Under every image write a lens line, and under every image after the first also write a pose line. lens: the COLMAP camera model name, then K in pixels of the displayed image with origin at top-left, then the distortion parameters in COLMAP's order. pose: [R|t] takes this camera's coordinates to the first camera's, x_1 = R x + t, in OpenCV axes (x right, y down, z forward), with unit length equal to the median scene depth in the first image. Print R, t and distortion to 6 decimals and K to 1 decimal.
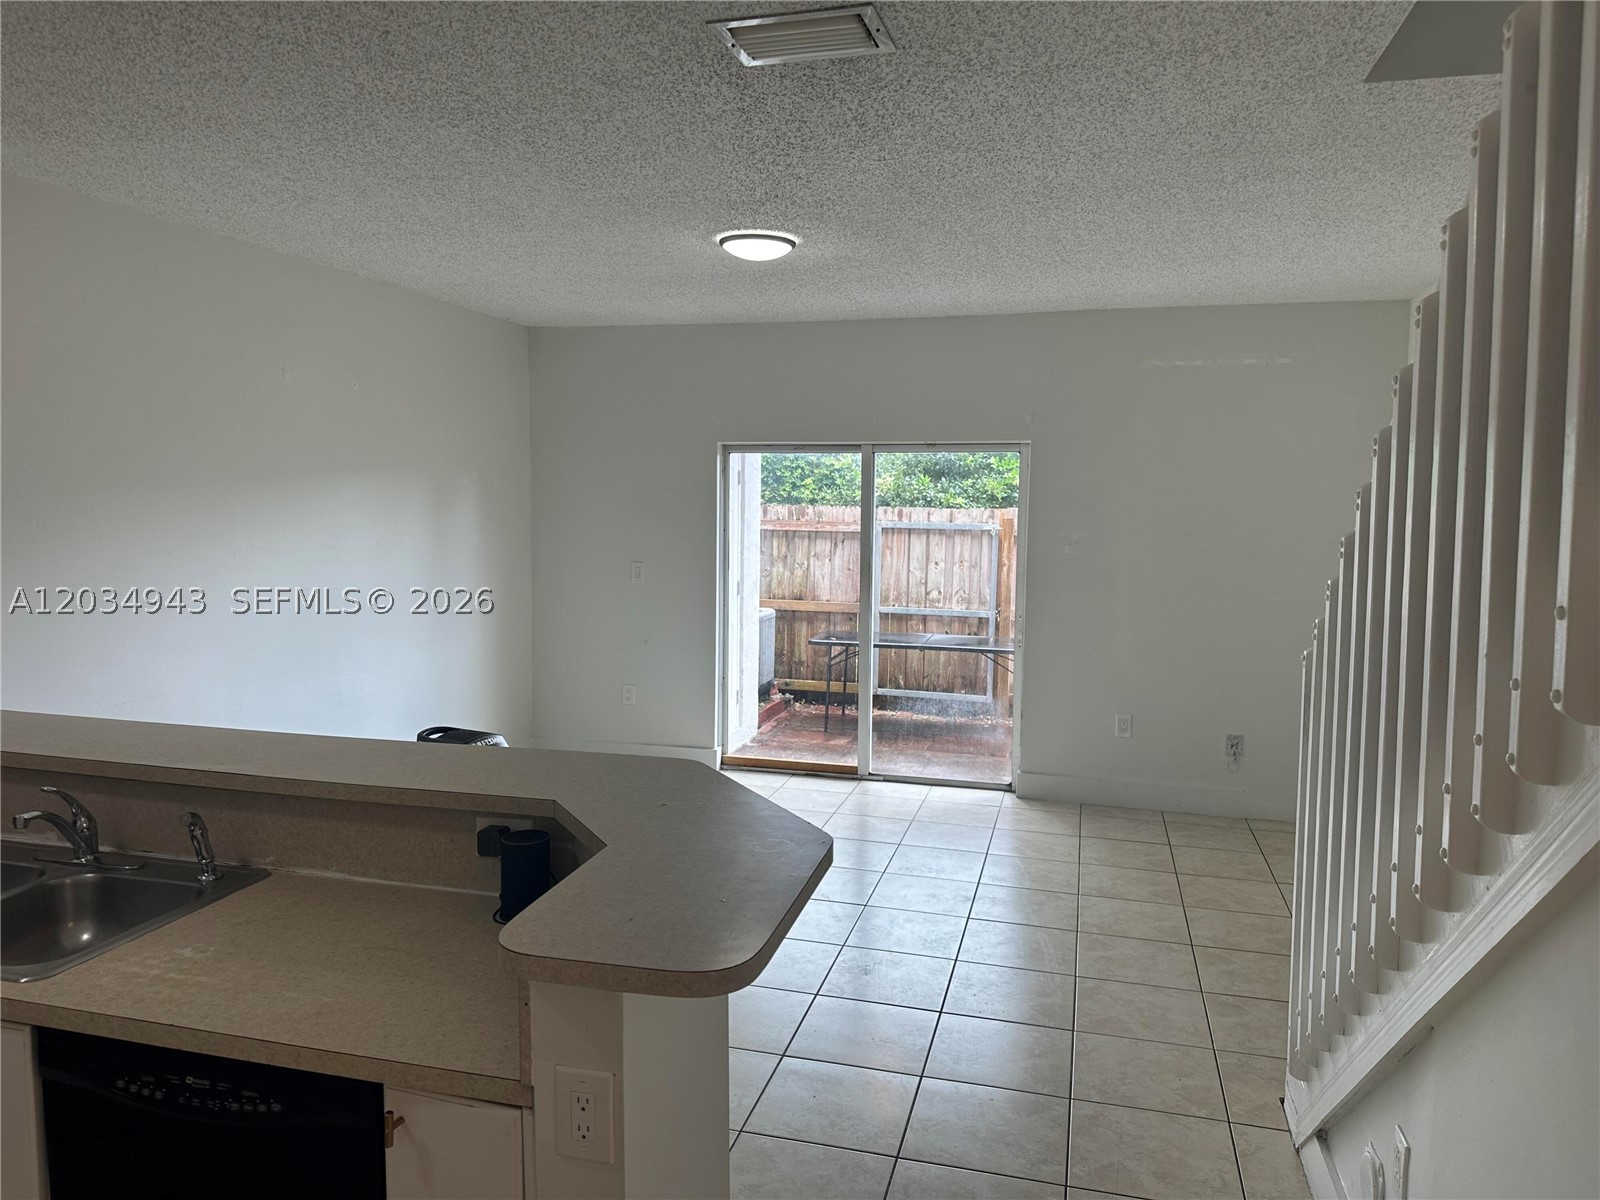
lens RADIAL K [[1123.5, 0, 804.8], [0, 1123.5, 602.5], [0, 0, 1]] dist [-0.005775, -0.007291]
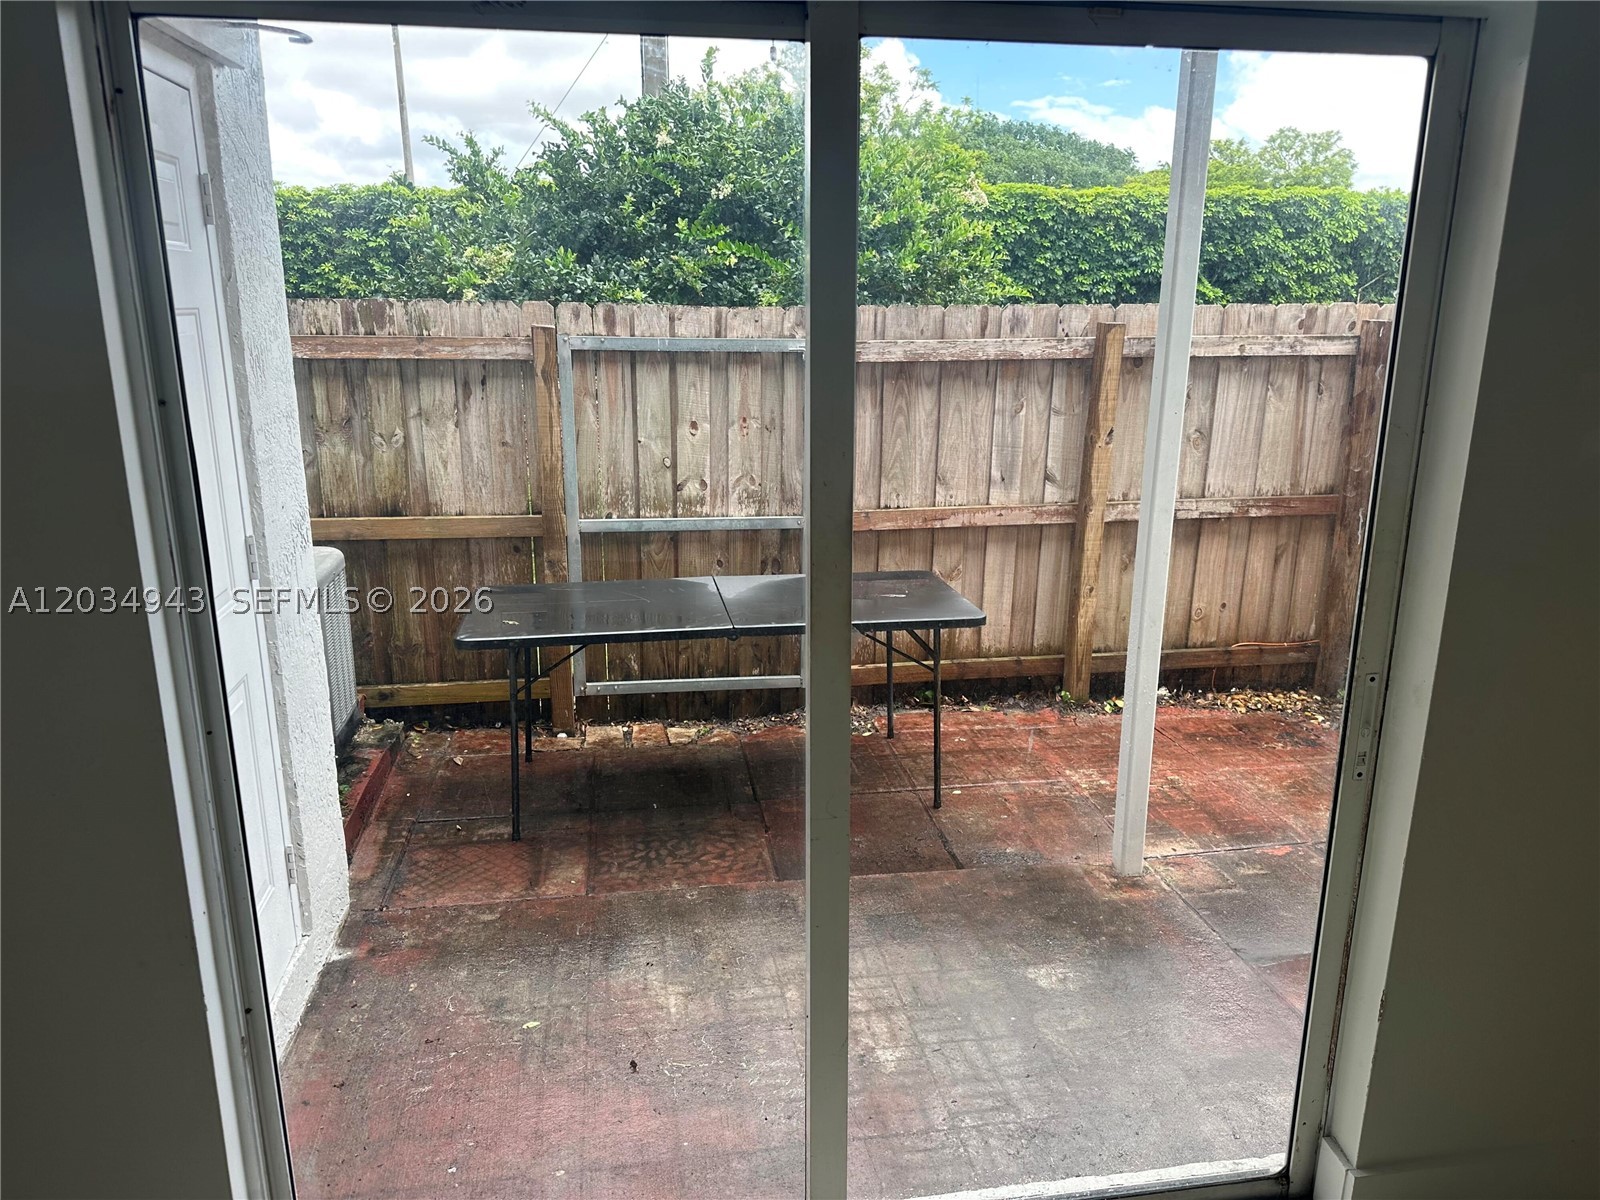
lens RADIAL K [[1123.5, 0, 852.6], [0, 1123.5, 623.3], [0, 0, 1]] dist [-0.005775, -0.007291]
pose [[0.902281, -0.115675, 0.415341, -0.031627], [0.035961, 0.980171, 0.194862, -0.042476], [-0.429646, -0.160884, 0.888550, 0.523270]]
